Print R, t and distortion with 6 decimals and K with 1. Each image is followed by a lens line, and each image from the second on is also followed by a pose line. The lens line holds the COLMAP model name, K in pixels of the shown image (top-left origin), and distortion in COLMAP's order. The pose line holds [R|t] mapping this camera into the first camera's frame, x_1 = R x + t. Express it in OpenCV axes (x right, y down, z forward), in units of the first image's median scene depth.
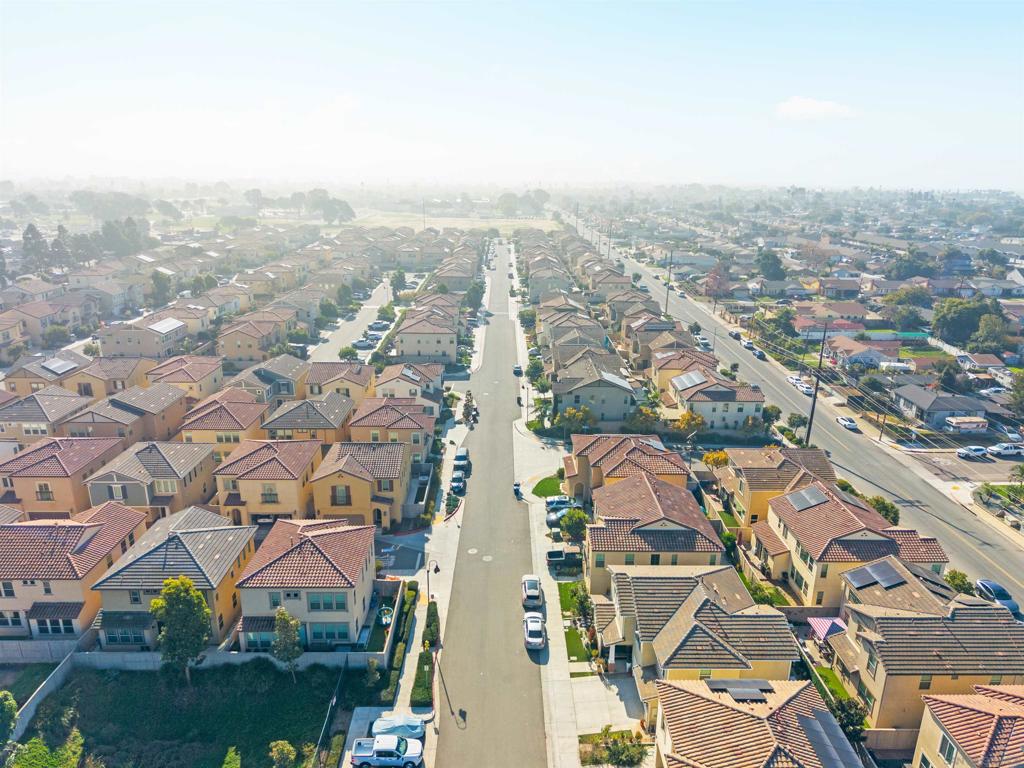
lens RADIAL K [[685.8, 0, 511.6], [0, 685.8, 355.9], [0, 0, 1]] dist [0.078269, -0.082555]
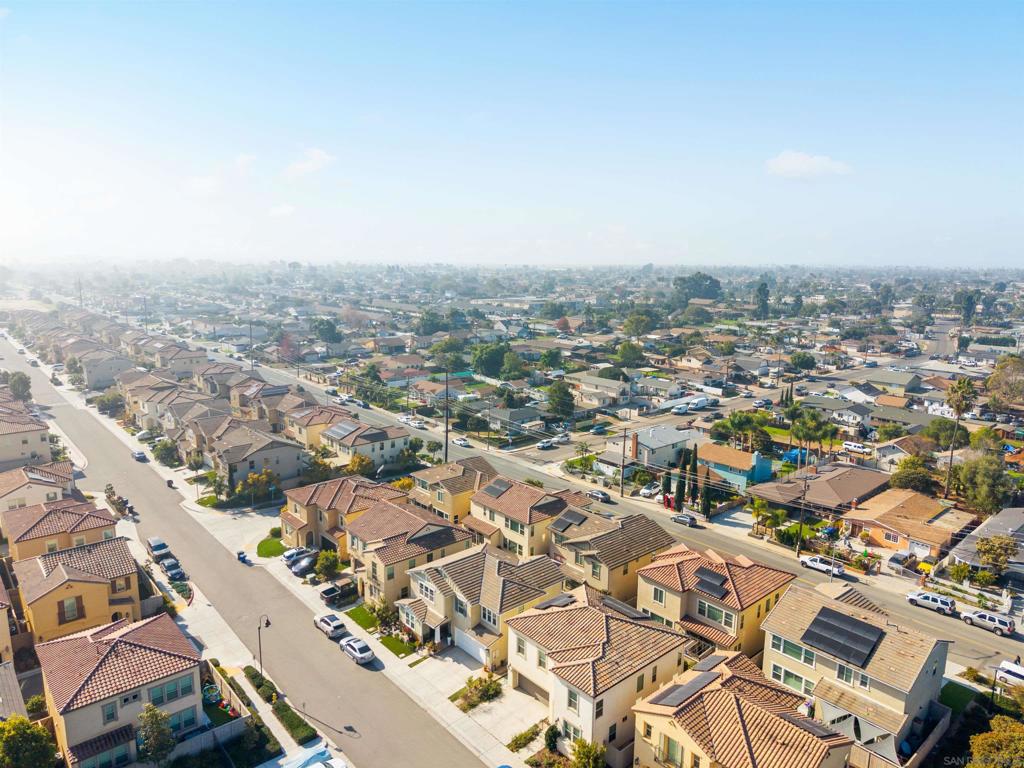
lens RADIAL K [[685.8, 0, 511.6], [0, 685.8, 355.9], [0, 0, 1]] dist [0.078269, -0.082555]
pose [[0.759270, -0.095115, 0.643787, -0.268510], [0.161361, 0.985885, -0.044648, 0.013053], [-0.630453, 0.137782, 0.763901, -0.041284]]
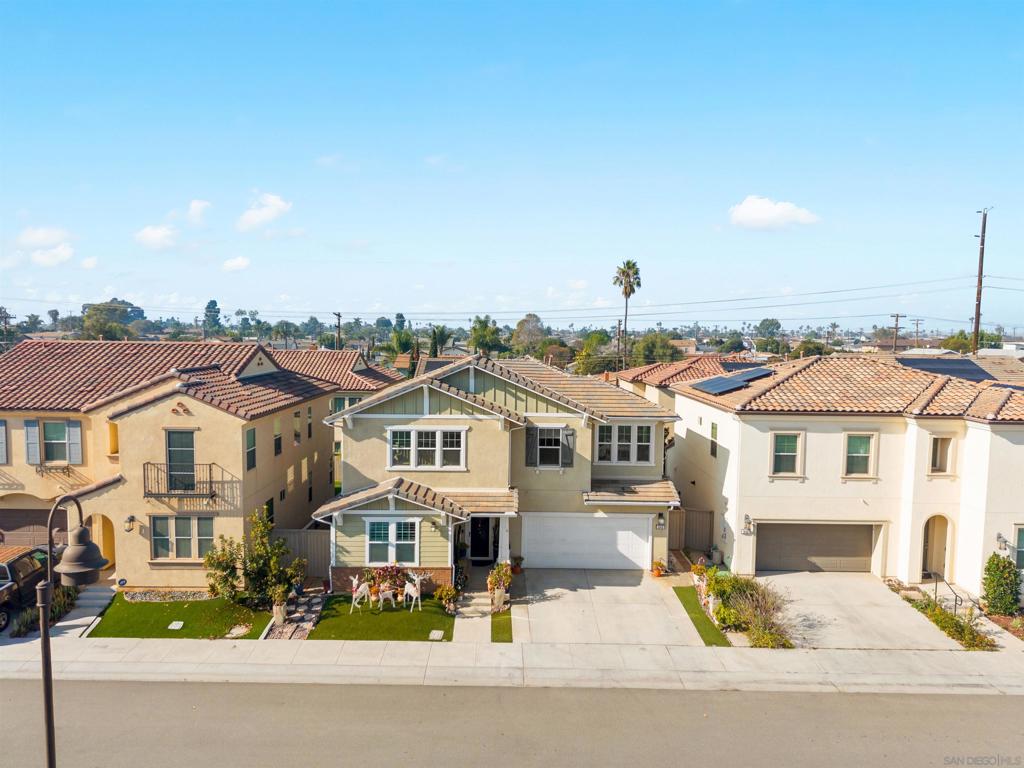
lens RADIAL K [[706.9, 0, 512.0], [0, 706.9, 384.0], [0, 0, 1]] dist [-0.001415, -0.093576]
pose [[0.015464, -0.080406, 0.996642, -0.149596], [0.253229, 0.964580, 0.073890, 0.167269], [-0.967283, 0.251236, 0.035277, 0.522379]]
